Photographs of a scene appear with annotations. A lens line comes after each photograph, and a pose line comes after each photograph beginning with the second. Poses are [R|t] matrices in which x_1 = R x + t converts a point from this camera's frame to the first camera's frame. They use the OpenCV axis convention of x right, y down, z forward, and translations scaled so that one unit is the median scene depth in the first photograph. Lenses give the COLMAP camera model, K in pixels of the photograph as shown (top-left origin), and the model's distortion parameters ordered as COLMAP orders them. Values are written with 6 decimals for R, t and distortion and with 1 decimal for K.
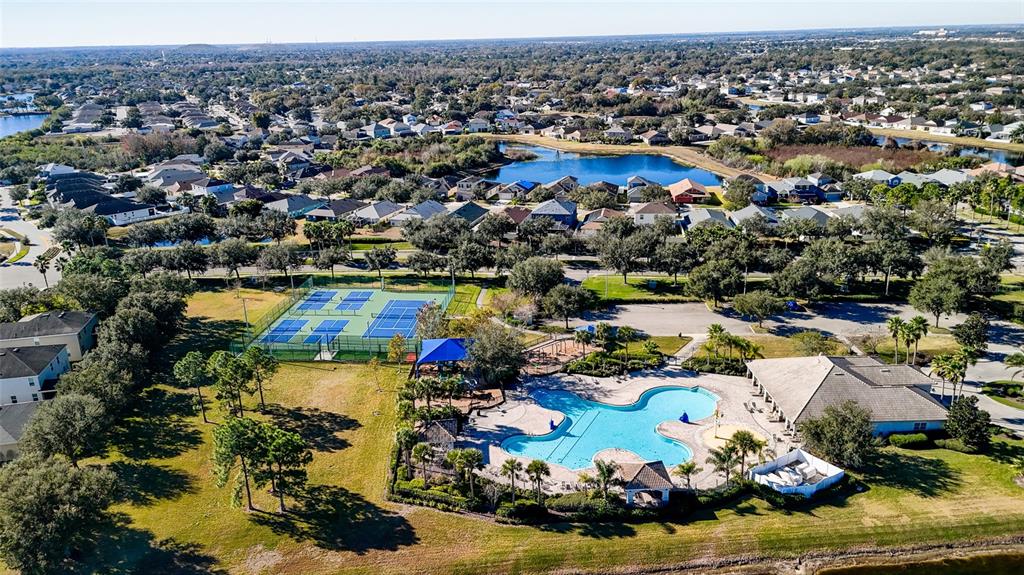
lens RADIAL K [[755.3, 0, 512.0], [0, 755.3, 287.5], [0, 0, 1]] dist [0.088450, -0.084520]
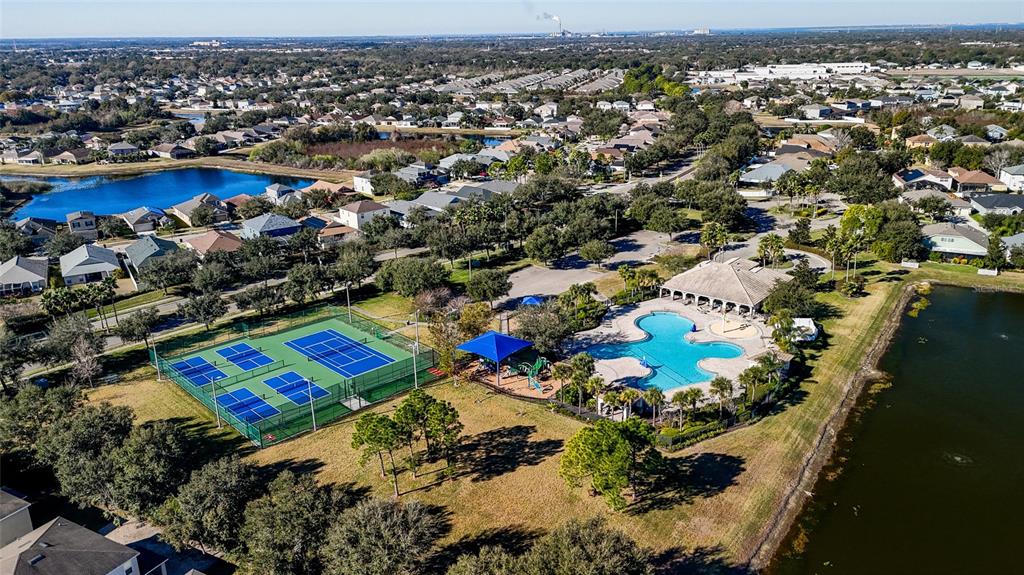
lens RADIAL K [[755.3, 0, 512.0], [0, 755.3, 287.5], [0, 0, 1]] dist [0.088450, -0.084520]
pose [[0.646223, -0.232714, 0.726802, -0.428615], [0.241654, 0.965763, 0.094364, -0.044342], [-0.723878, 0.114655, 0.680334, 0.159693]]
